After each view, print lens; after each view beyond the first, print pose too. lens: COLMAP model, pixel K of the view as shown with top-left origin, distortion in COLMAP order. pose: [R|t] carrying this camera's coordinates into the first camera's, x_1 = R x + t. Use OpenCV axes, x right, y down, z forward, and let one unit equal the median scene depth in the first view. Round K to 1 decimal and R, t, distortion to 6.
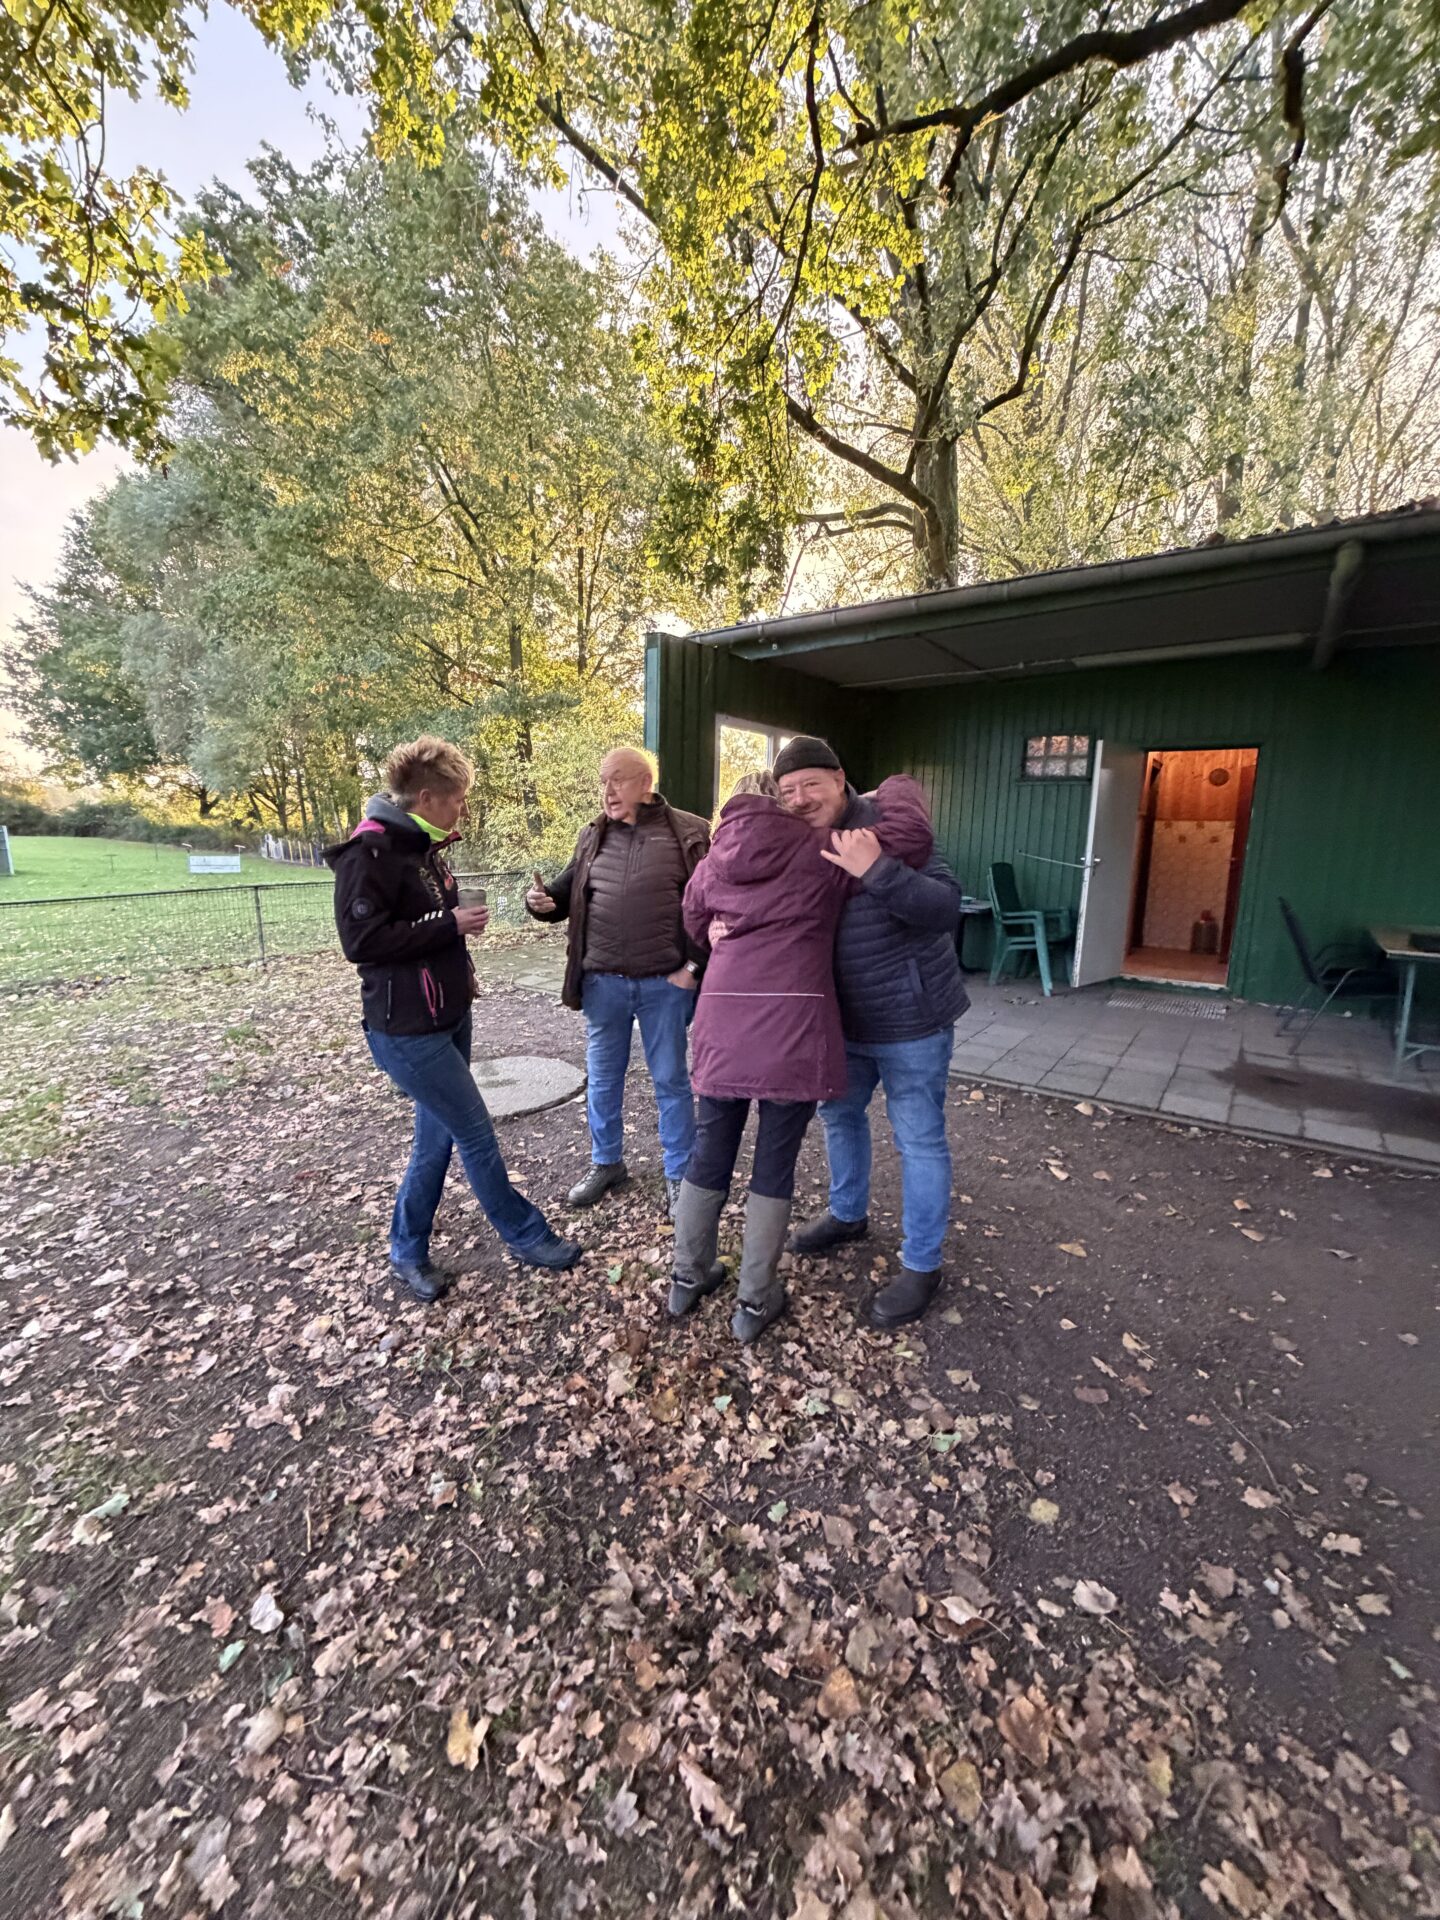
lens RADIAL K [[772.8, 0, 720.0], [0, 772.8, 960.0], [0, 0, 1]] dist [-0.001889, -0.000321]
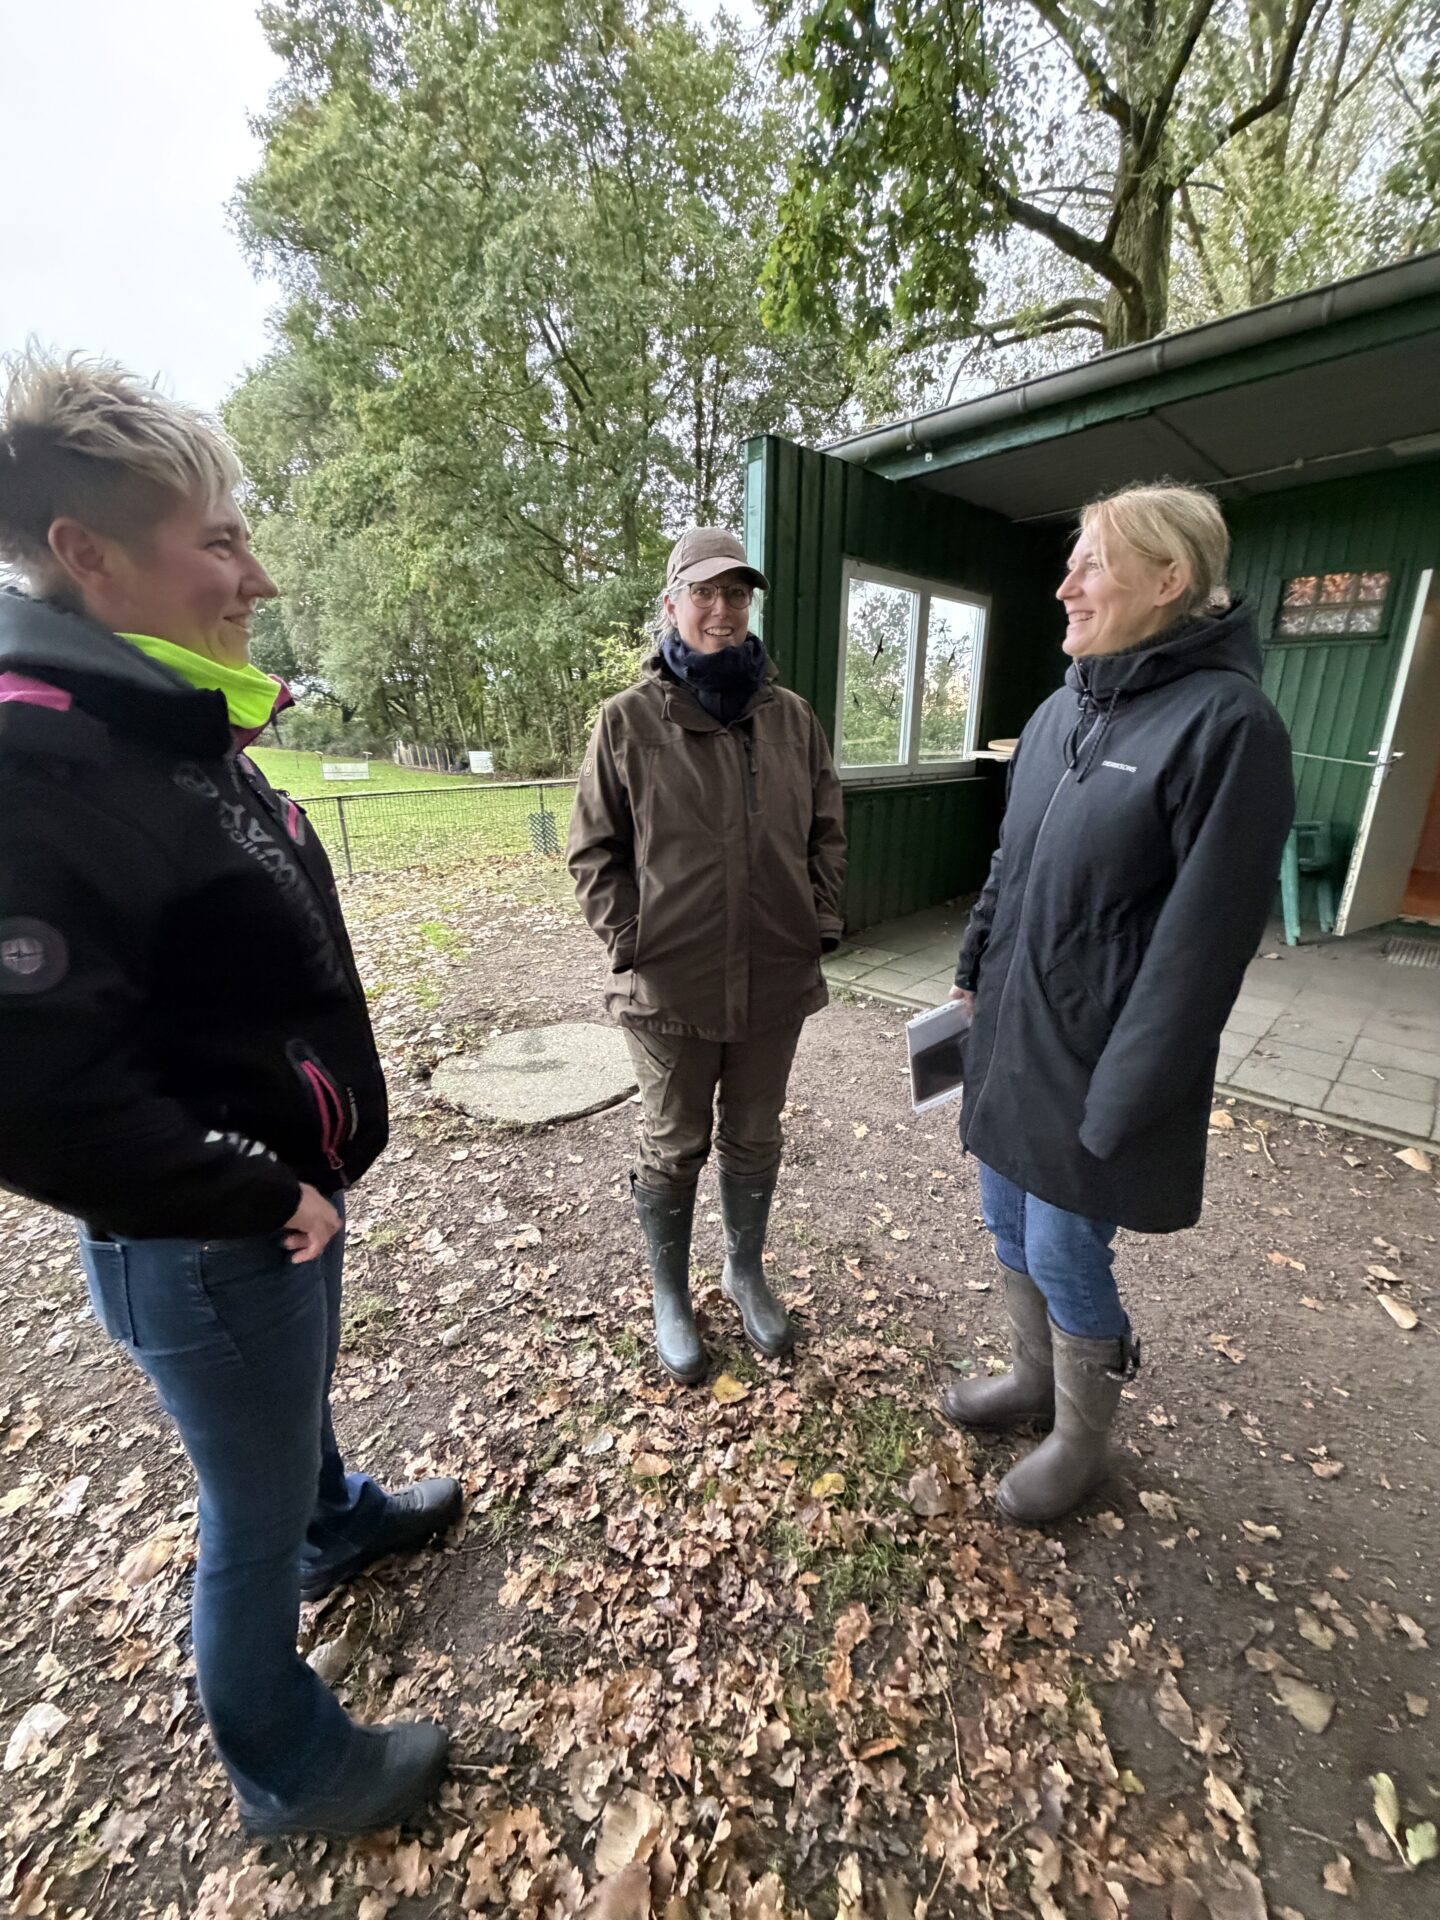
lens RADIAL K [[772.8, 0, 720.0], [0, 772.8, 960.0], [0, 0, 1]] dist [-0.001889, -0.000321]
pose [[0.987043, 0.026291, -0.158285, 0.002947], [-0.006404, 0.992154, 0.124861, -0.019421], [0.160326, -0.122229, 0.979467, 0.136232]]
